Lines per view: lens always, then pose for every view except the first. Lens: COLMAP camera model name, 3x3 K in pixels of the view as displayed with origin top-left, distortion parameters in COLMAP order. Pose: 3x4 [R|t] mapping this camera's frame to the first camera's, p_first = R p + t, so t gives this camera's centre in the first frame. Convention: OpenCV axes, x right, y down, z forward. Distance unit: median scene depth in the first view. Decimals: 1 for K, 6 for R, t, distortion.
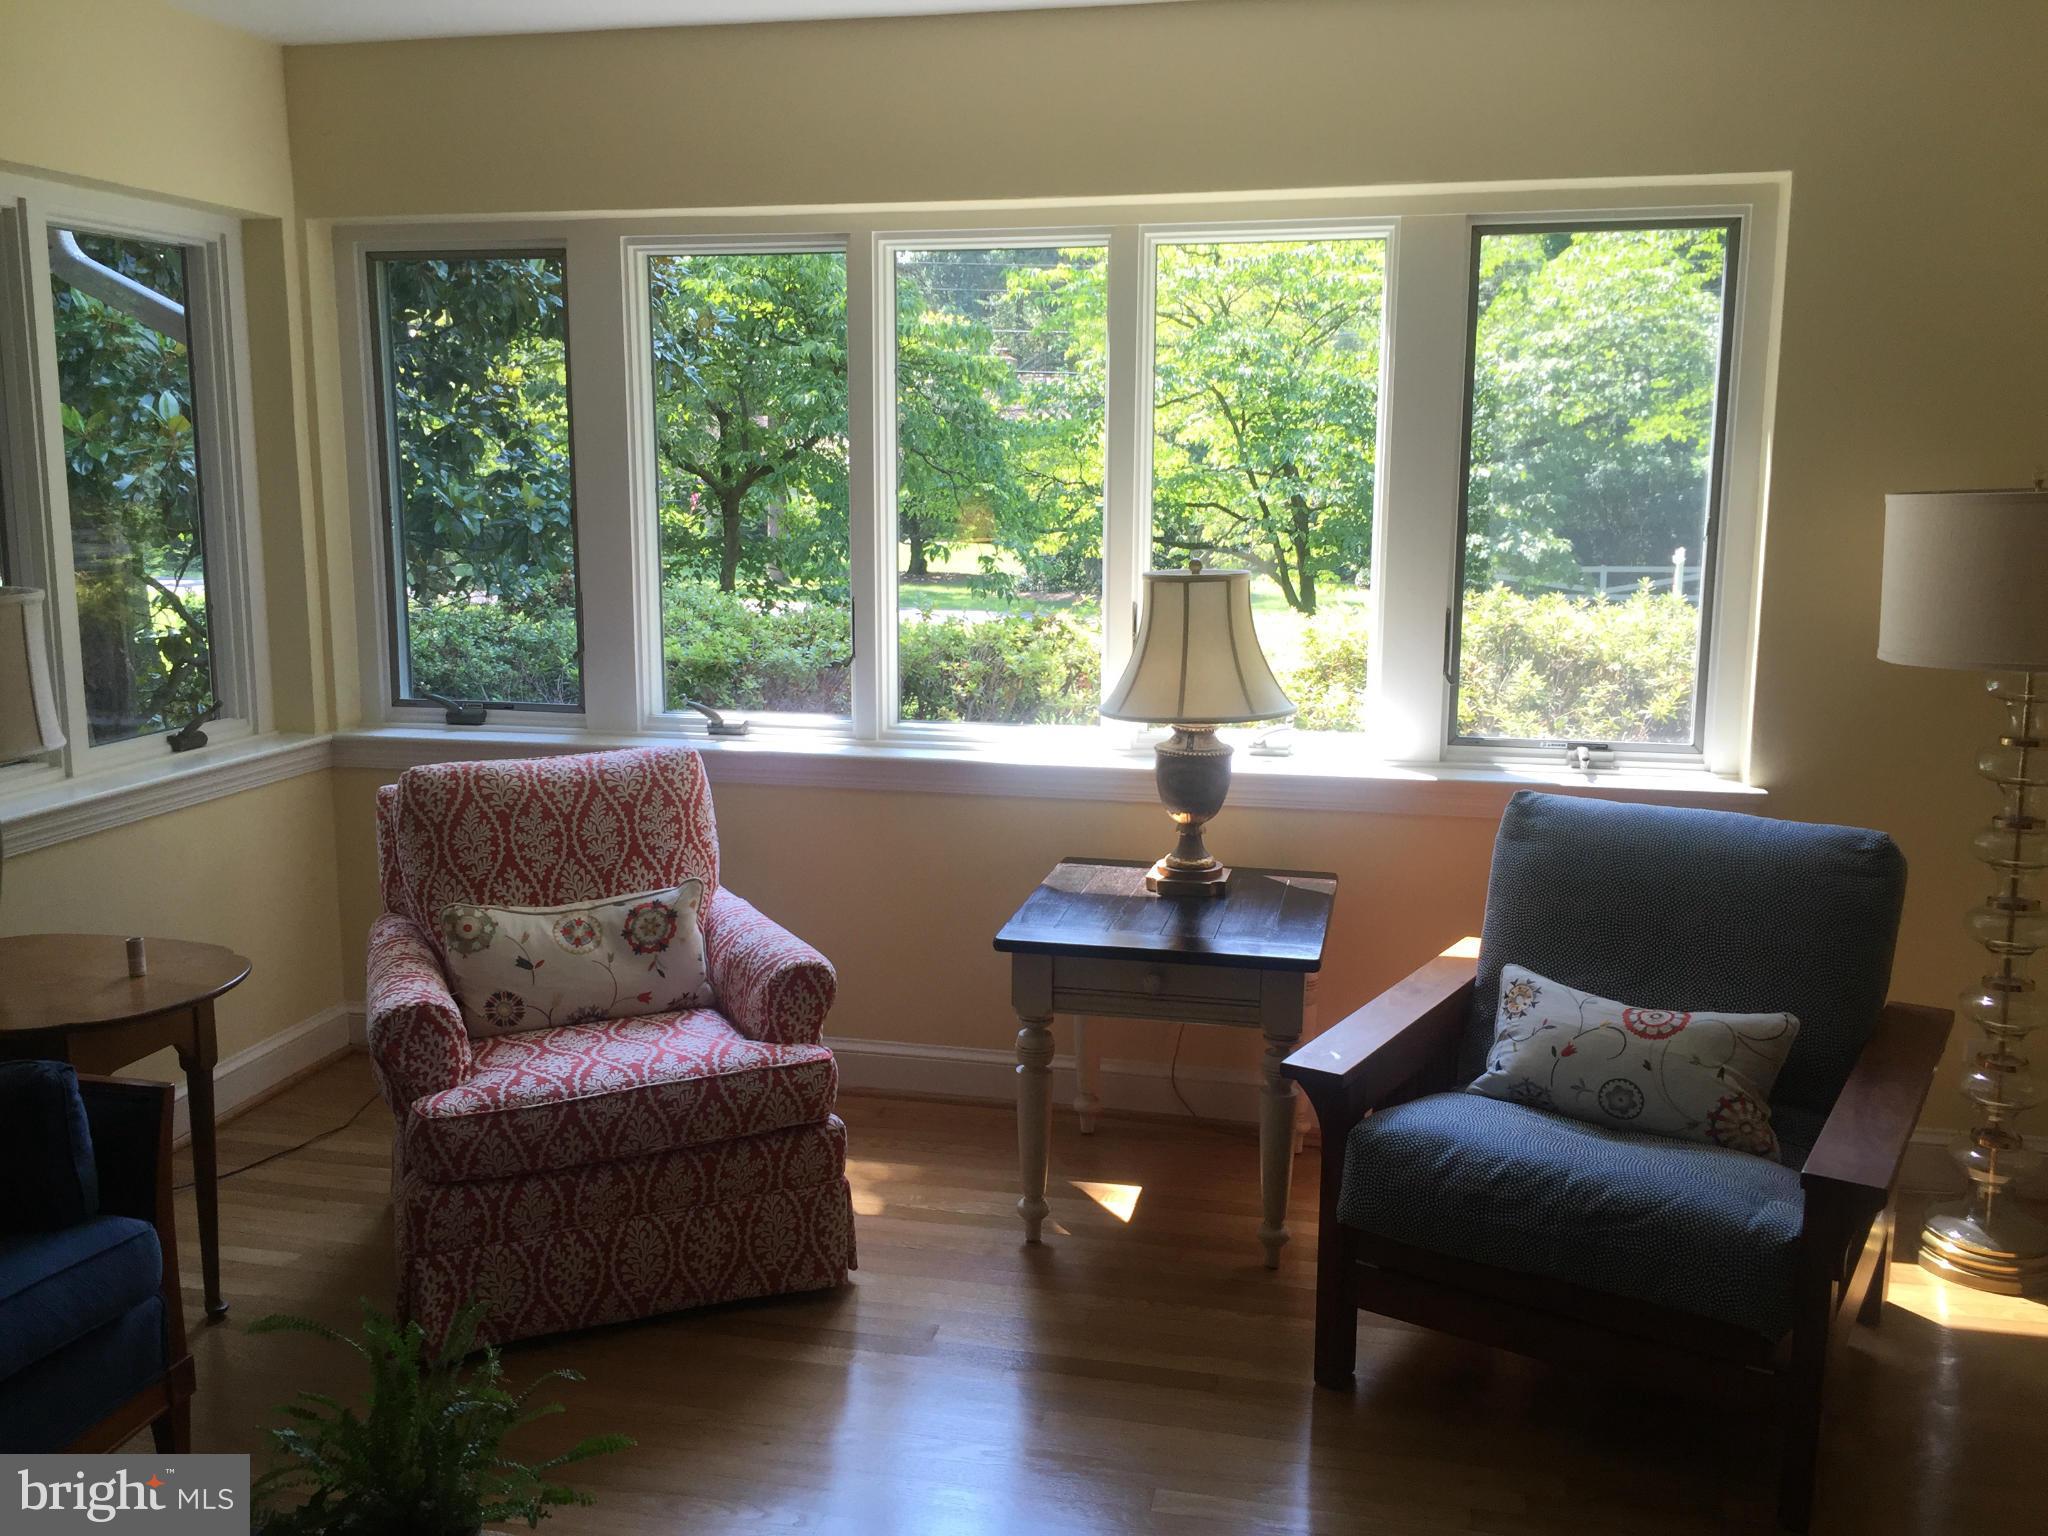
lens RADIAL K [[1715.8, 0, 1024.0], [0, 1715.8, 768.0], [0, 0, 1]] dist [0.007855, -0.007573]
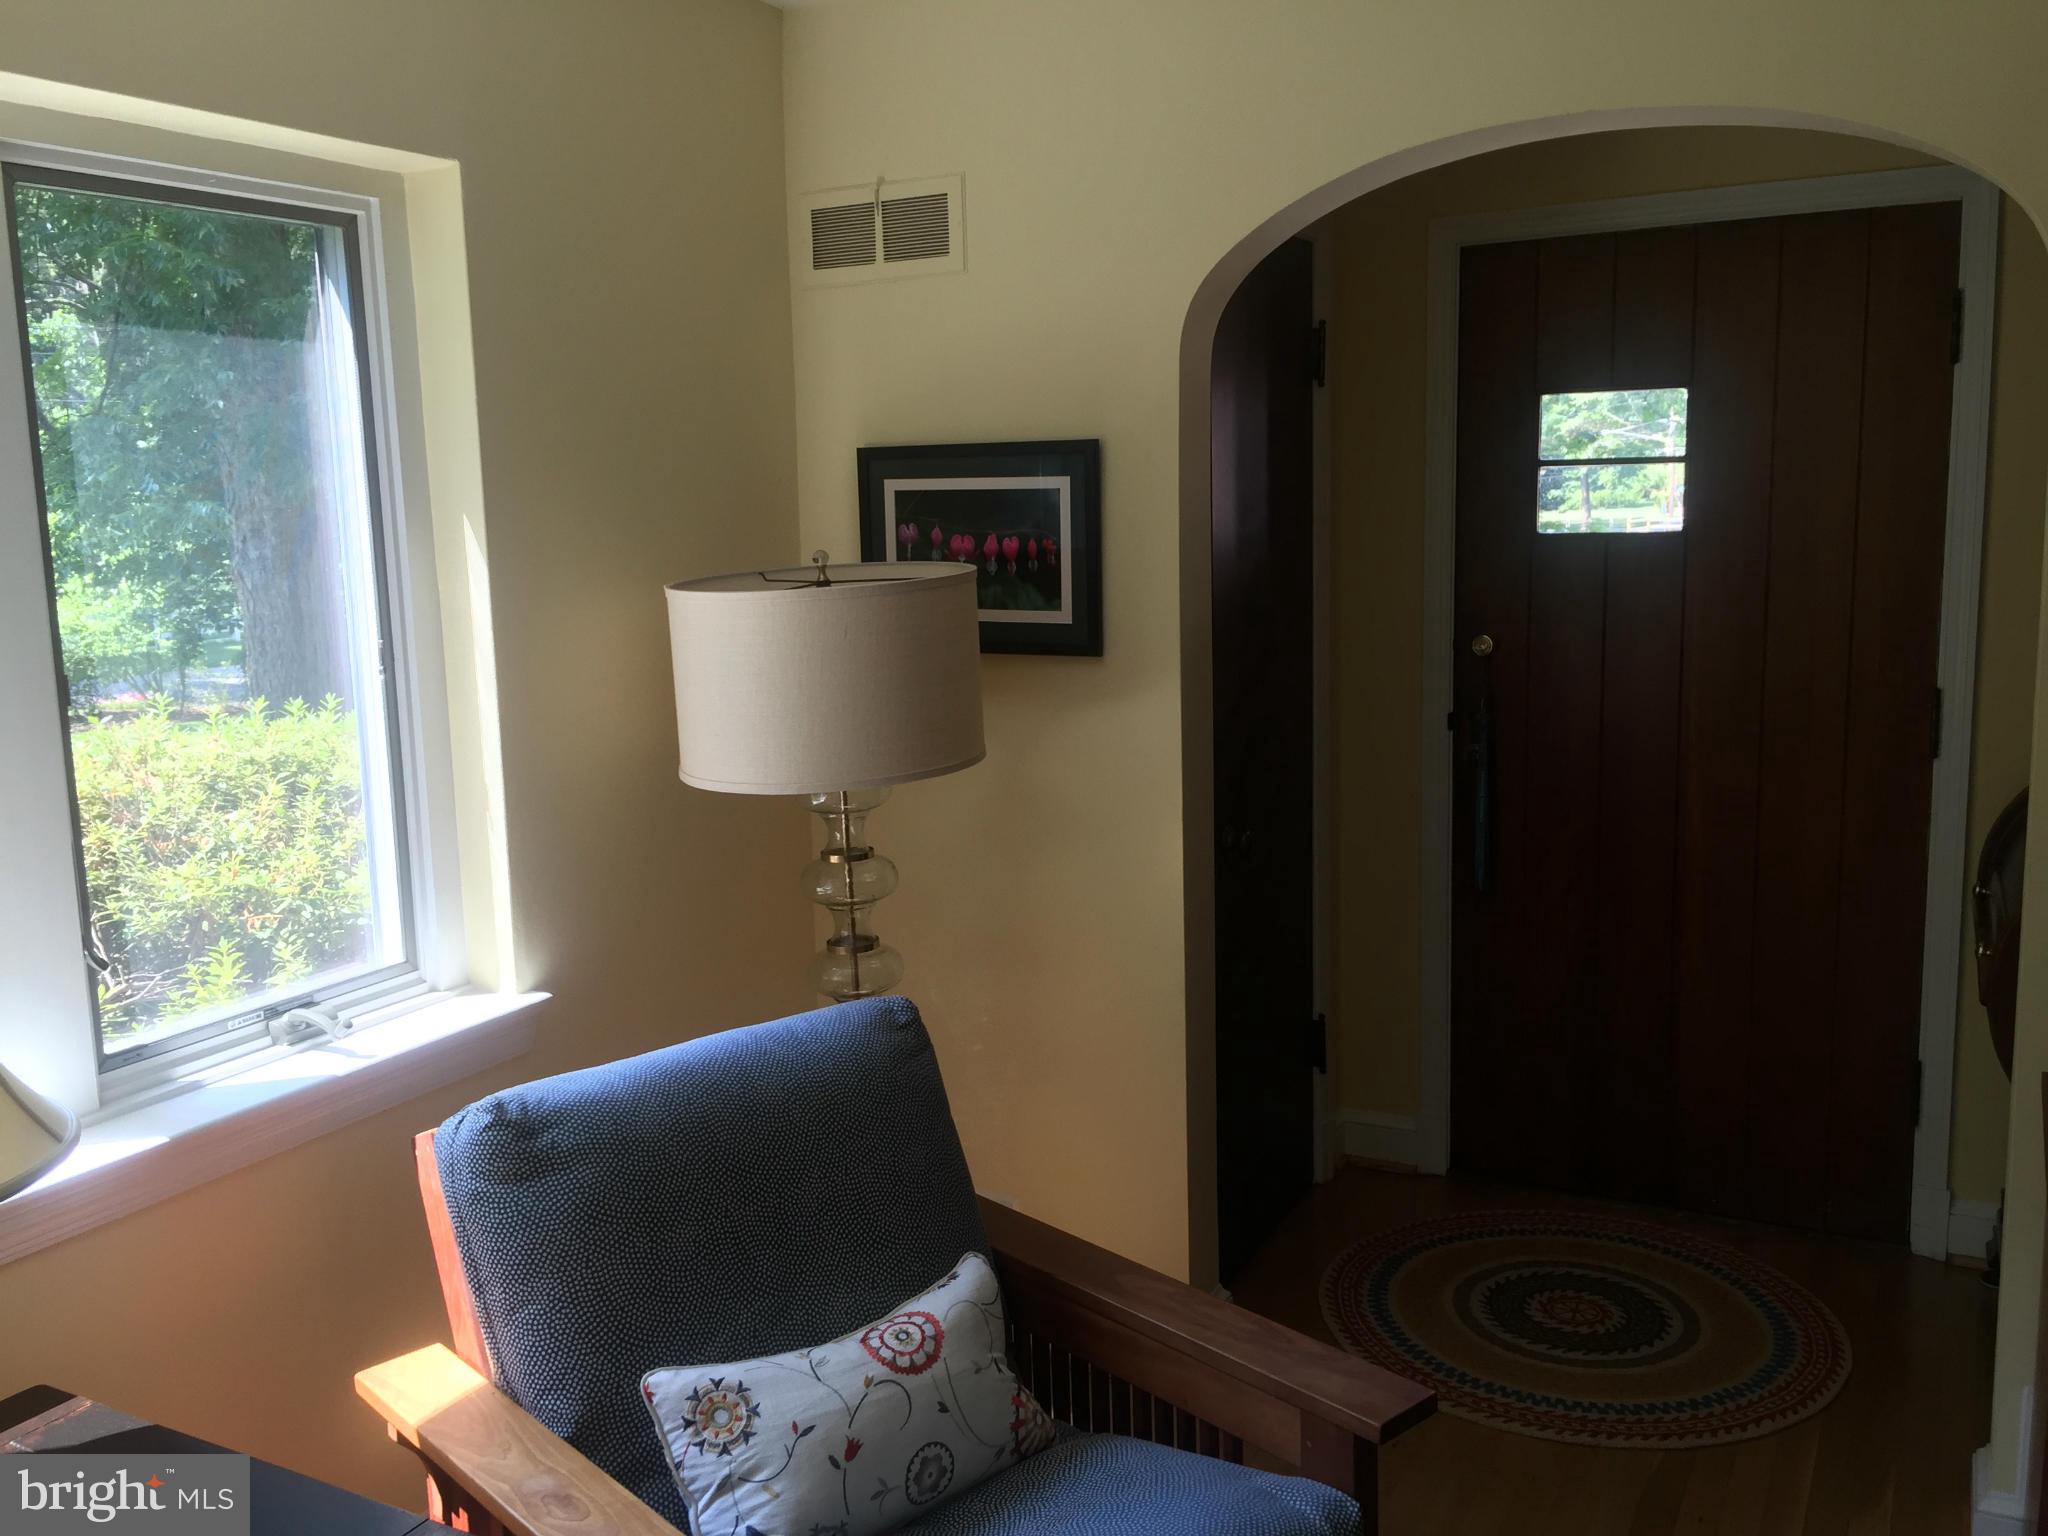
lens RADIAL K [[1715.8, 0, 1024.0], [0, 1715.8, 768.0], [0, 0, 1]] dist [0.007855, -0.007573]
pose [[0.288373, -0.151114, 0.945519, -0.238513], [0.202935, 0.974681, 0.093882, -0.133529], [-0.935766, 0.164806, 0.311738, 0.681298]]
